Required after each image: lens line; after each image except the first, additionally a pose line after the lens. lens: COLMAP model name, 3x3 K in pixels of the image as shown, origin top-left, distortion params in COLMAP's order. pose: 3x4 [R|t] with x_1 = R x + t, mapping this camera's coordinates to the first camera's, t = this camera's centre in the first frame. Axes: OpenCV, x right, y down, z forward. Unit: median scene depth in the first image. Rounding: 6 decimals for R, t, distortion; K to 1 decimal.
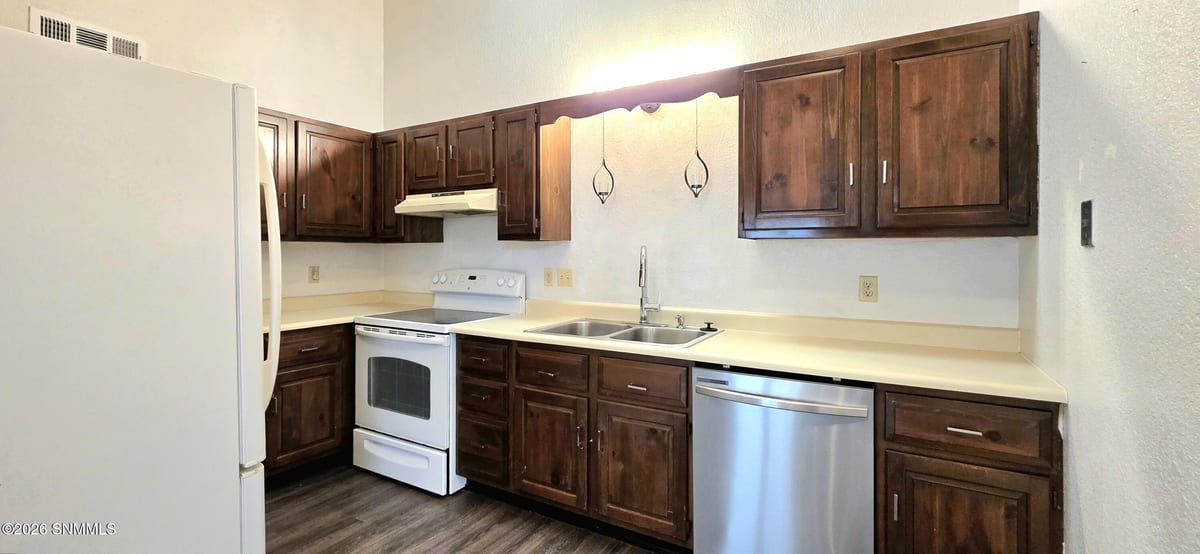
lens RADIAL K [[482.9, 0, 597.0], [0, 482.9, 252.6], [0, 0, 1]] dist [0.001247, 0.000248]
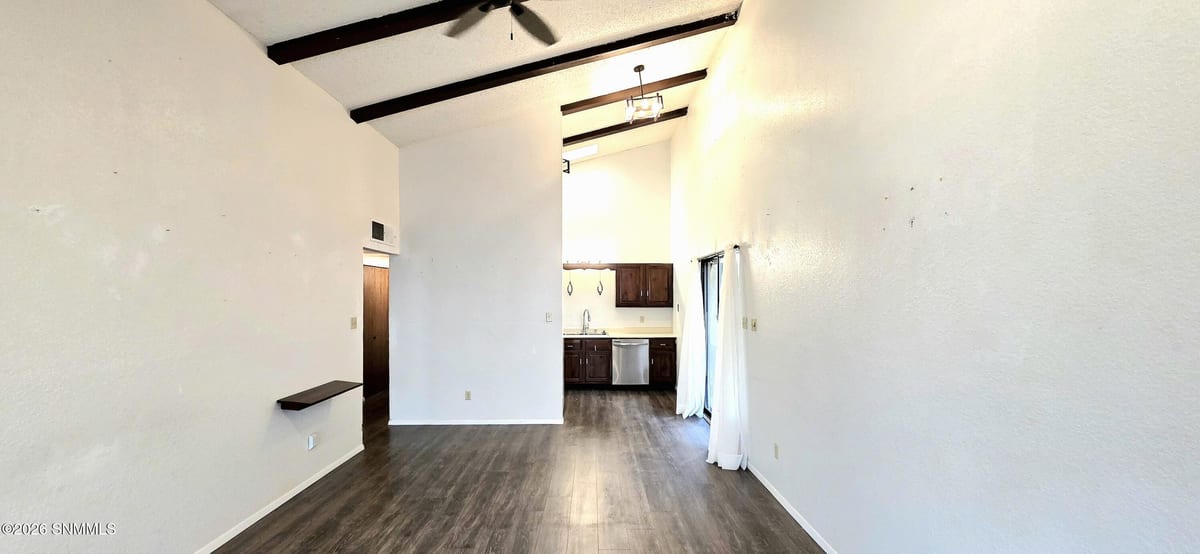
lens RADIAL K [[496.5, 0, 600.0], [0, 496.5, 277.0], [0, 0, 1]] dist [0.001797, 0.000285]
pose [[0.833757, 0.015566, 0.551911, -1.317453], [0.000085, 0.999599, -0.028322, -0.105872], [-0.552131, 0.023661, 0.833422, -1.477616]]
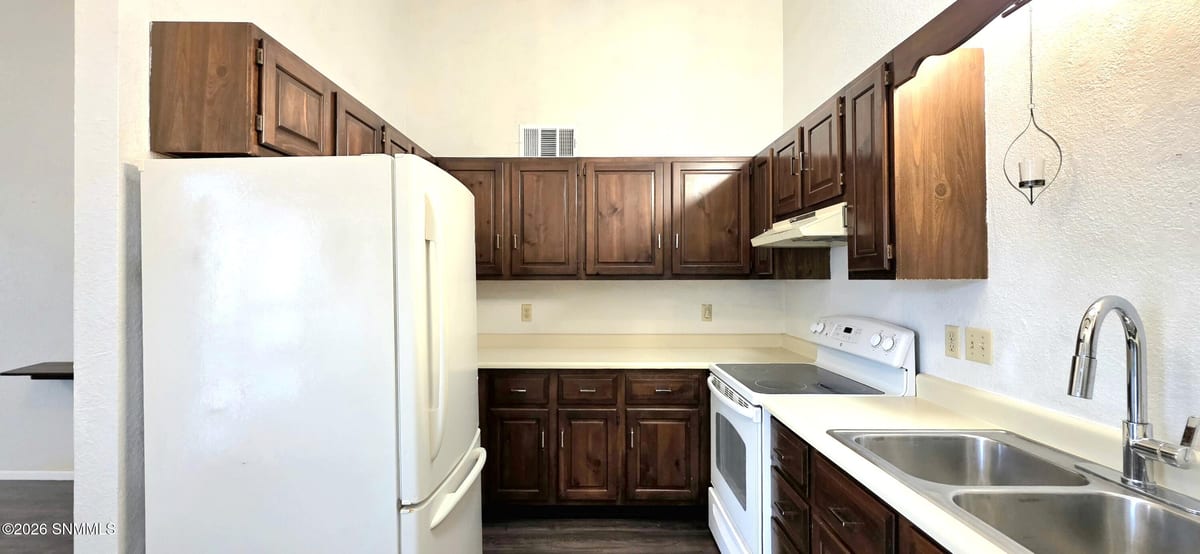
lens RADIAL K [[496.5, 0, 600.0], [0, 496.5, 277.0], [0, 0, 1]] dist [0.001797, 0.000285]
pose [[0.519629, -0.008715, -0.854347, 0.203525], [0.003889, 0.999962, -0.007836, -0.025092], [0.854383, 0.000750, 0.519644, 0.352833]]
